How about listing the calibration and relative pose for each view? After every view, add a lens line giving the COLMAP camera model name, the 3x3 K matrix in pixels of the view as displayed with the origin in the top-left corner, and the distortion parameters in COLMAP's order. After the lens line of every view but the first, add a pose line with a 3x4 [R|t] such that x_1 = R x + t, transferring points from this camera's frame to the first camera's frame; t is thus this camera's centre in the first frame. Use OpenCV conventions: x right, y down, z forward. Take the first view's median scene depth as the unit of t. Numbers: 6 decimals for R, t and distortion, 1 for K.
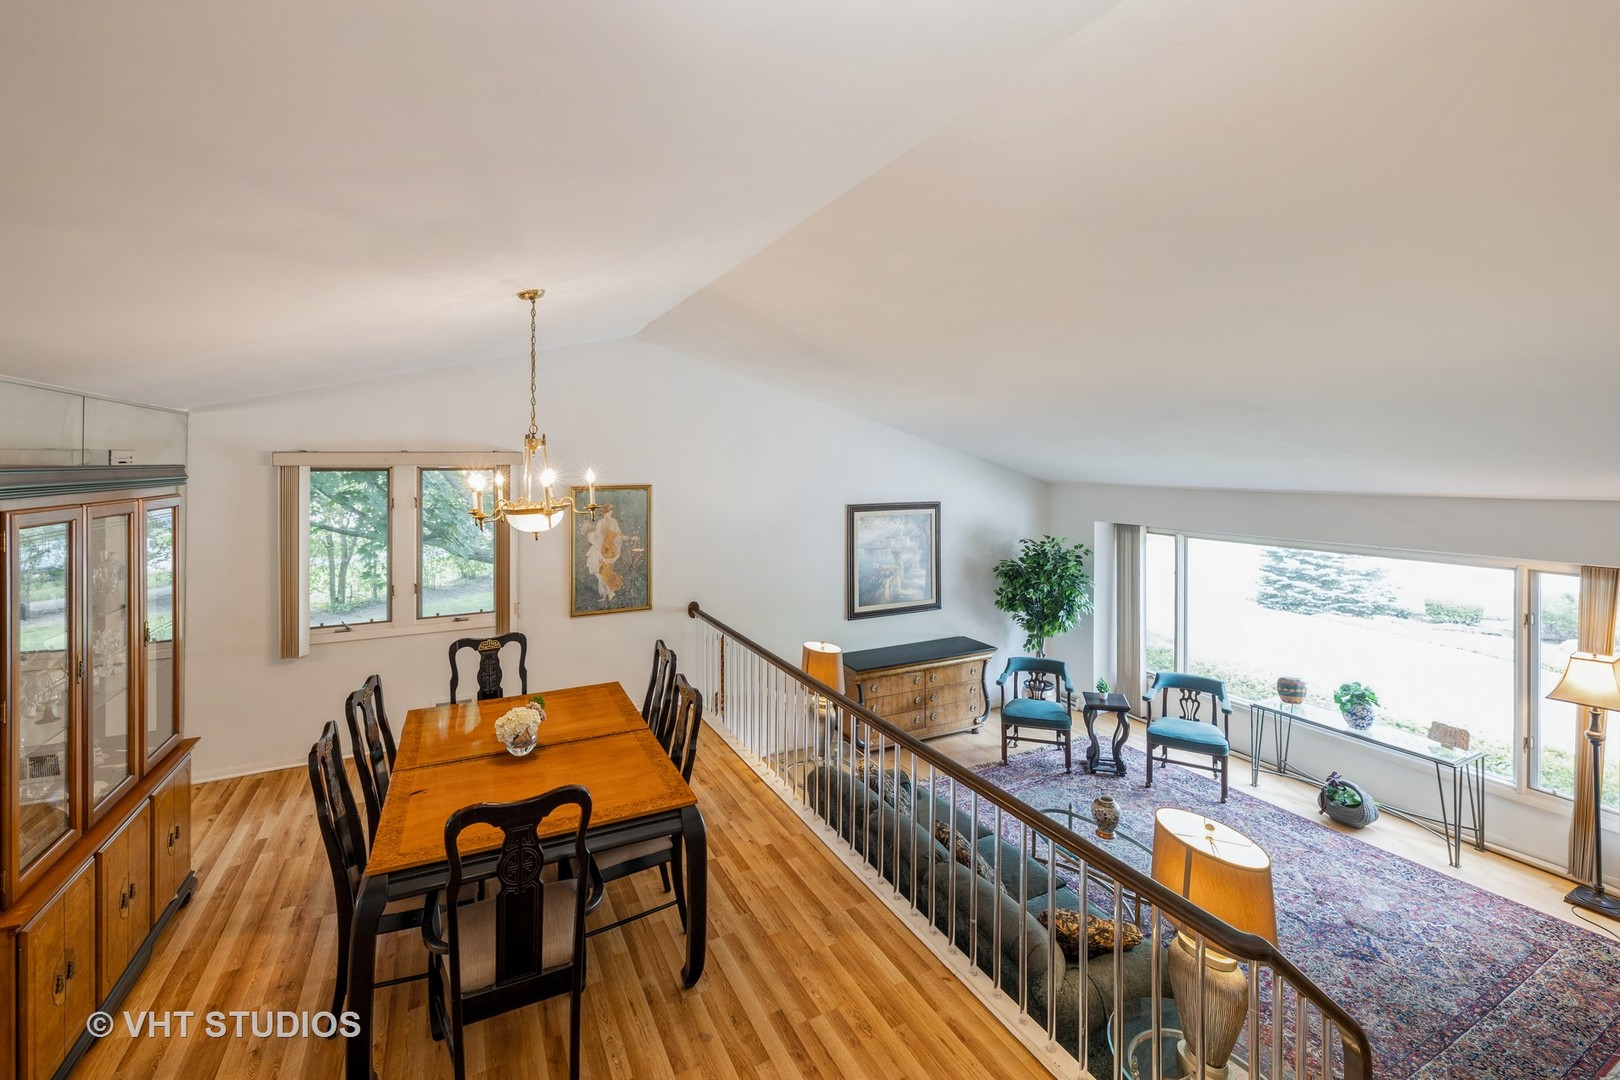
lens RADIAL K [[694.8, 0, 841.0], [0, 694.8, 464.3], [0, 0, 1]] dist [0.002880, -0.000188]
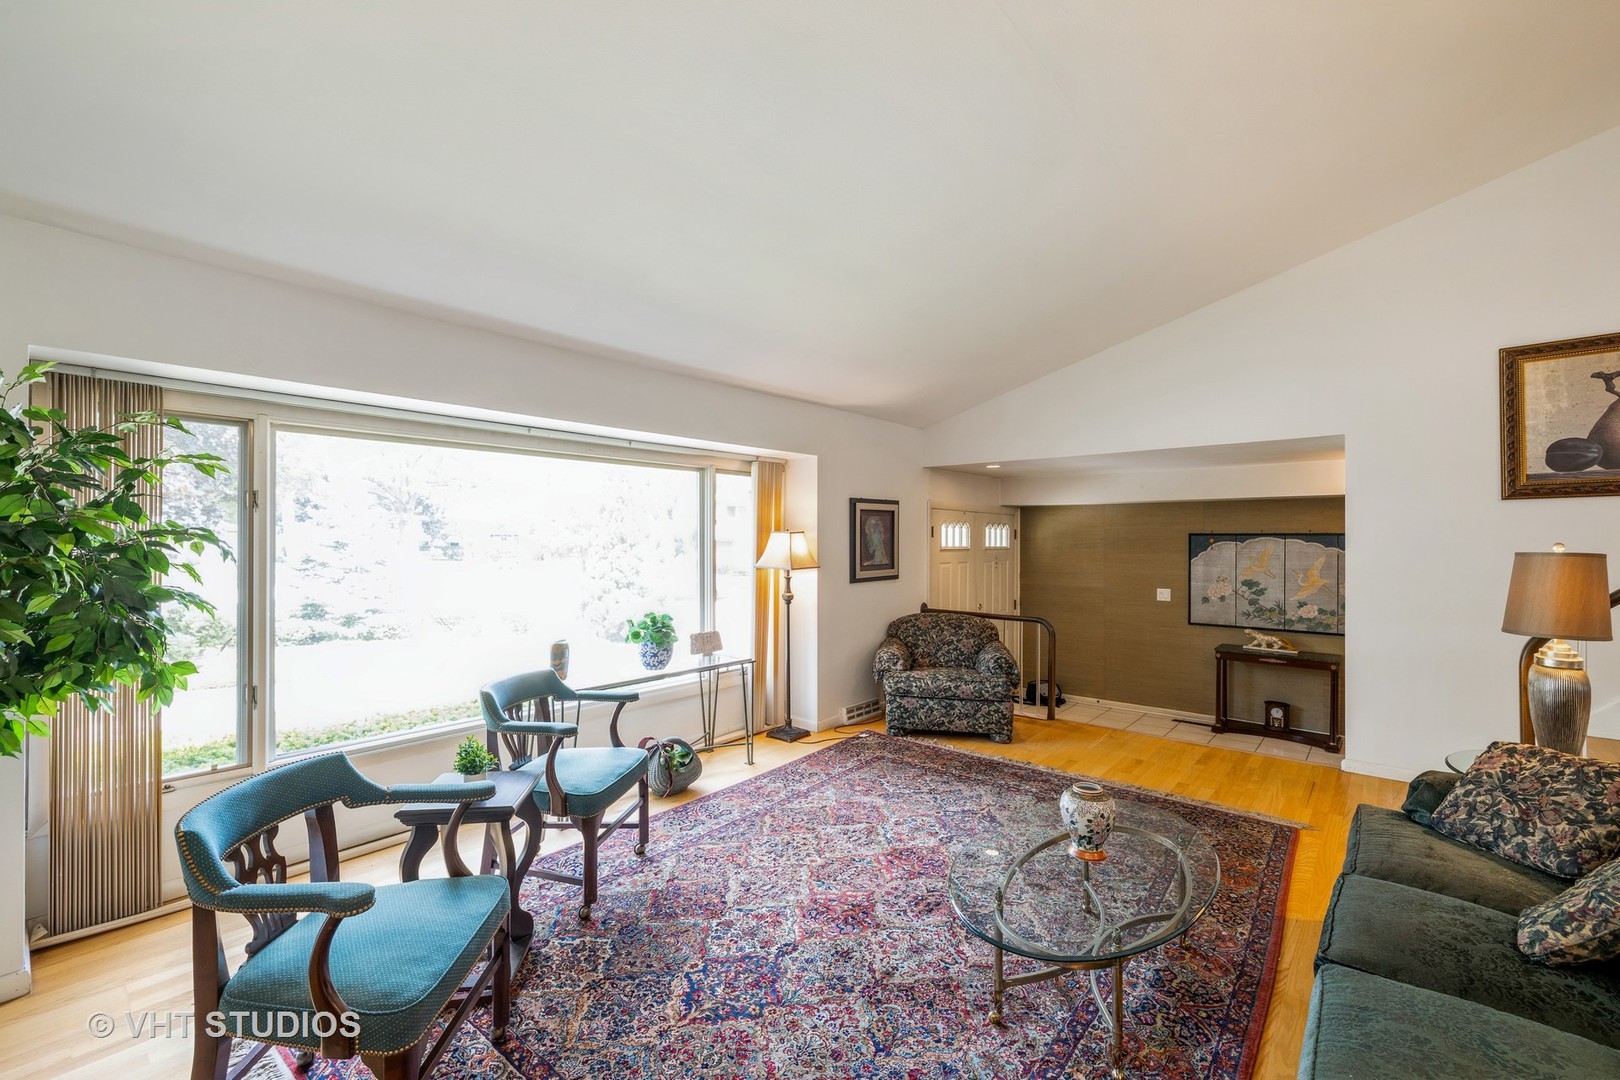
lens RADIAL K [[694.8, 0, 804.2], [0, 694.8, 540.8], [0, 0, 1]] dist [0.002880, -0.000188]
pose [[-0.344253, -0.005090, 0.938863, -0.032166], [-0.001578, 0.999987, 0.004843, 0.189946], [-0.938876, 0.000186, -0.344256, 0.909669]]
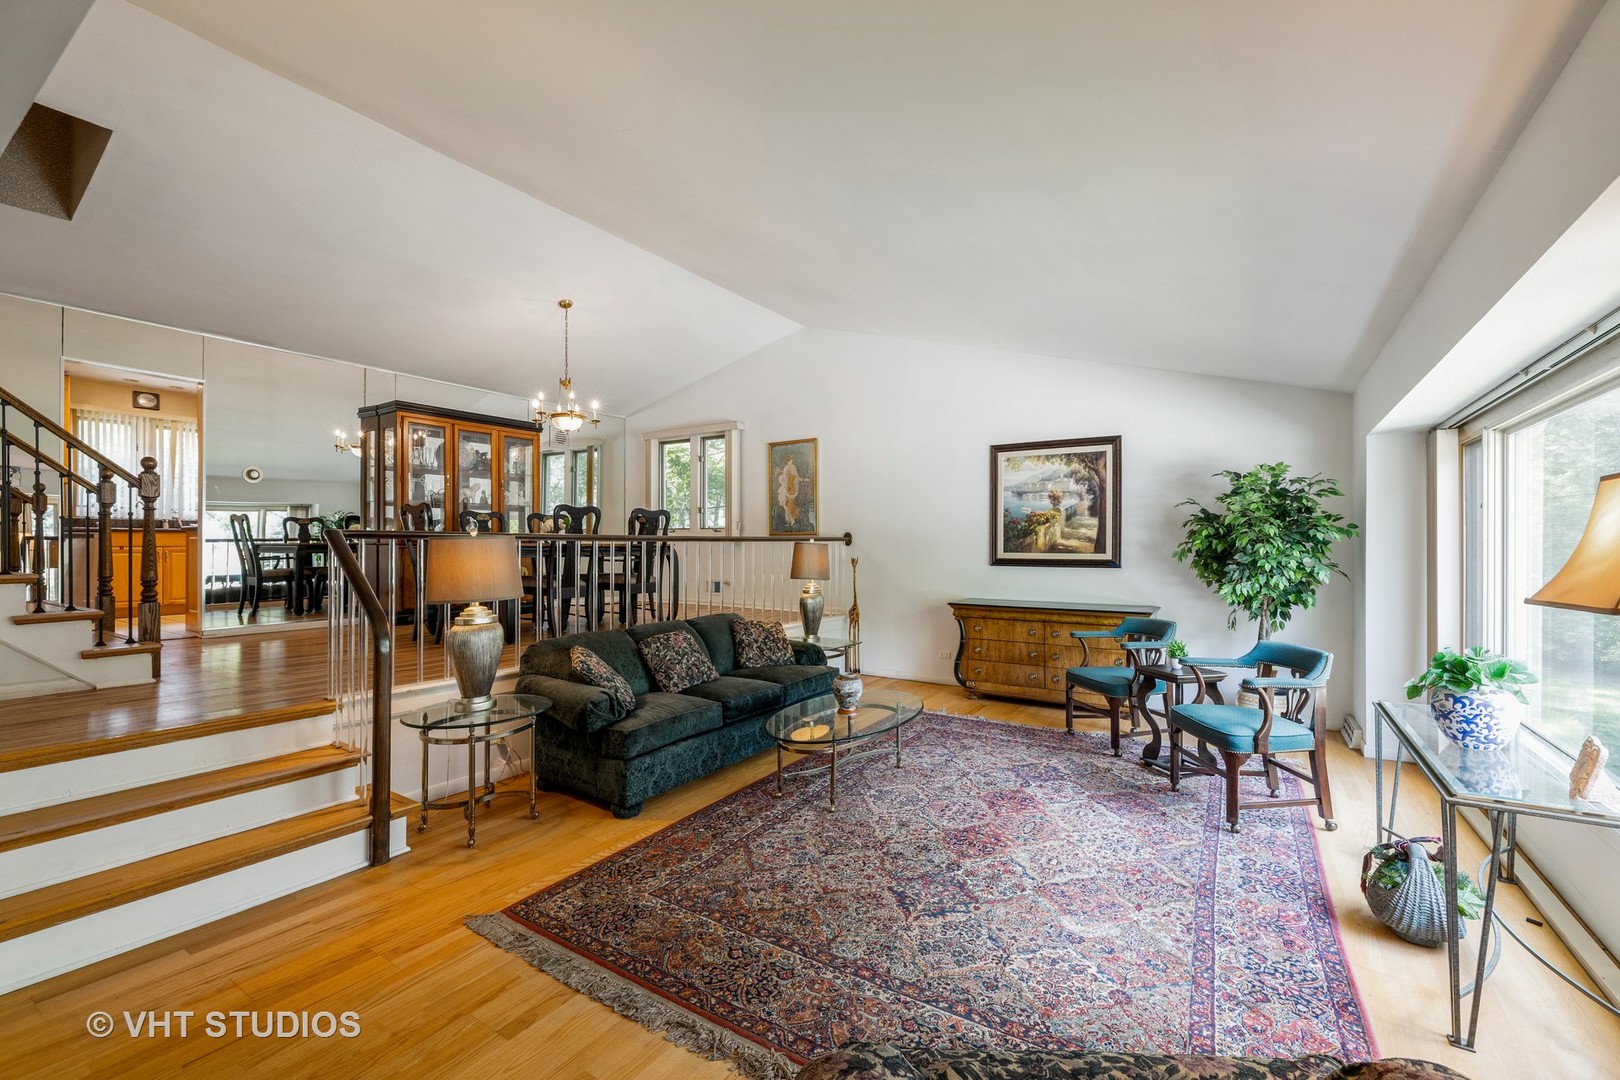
lens RADIAL K [[694.8, 0, 822.9], [0, 694.8, 544.1], [0, 0, 1]] dist [0.002880, -0.000188]
pose [[0.483829, -0.004389, -0.875151, 0.763141], [0.000203, 0.999988, -0.004903, 0.206337], [0.875162, 0.002194, 0.483824, 0.344960]]
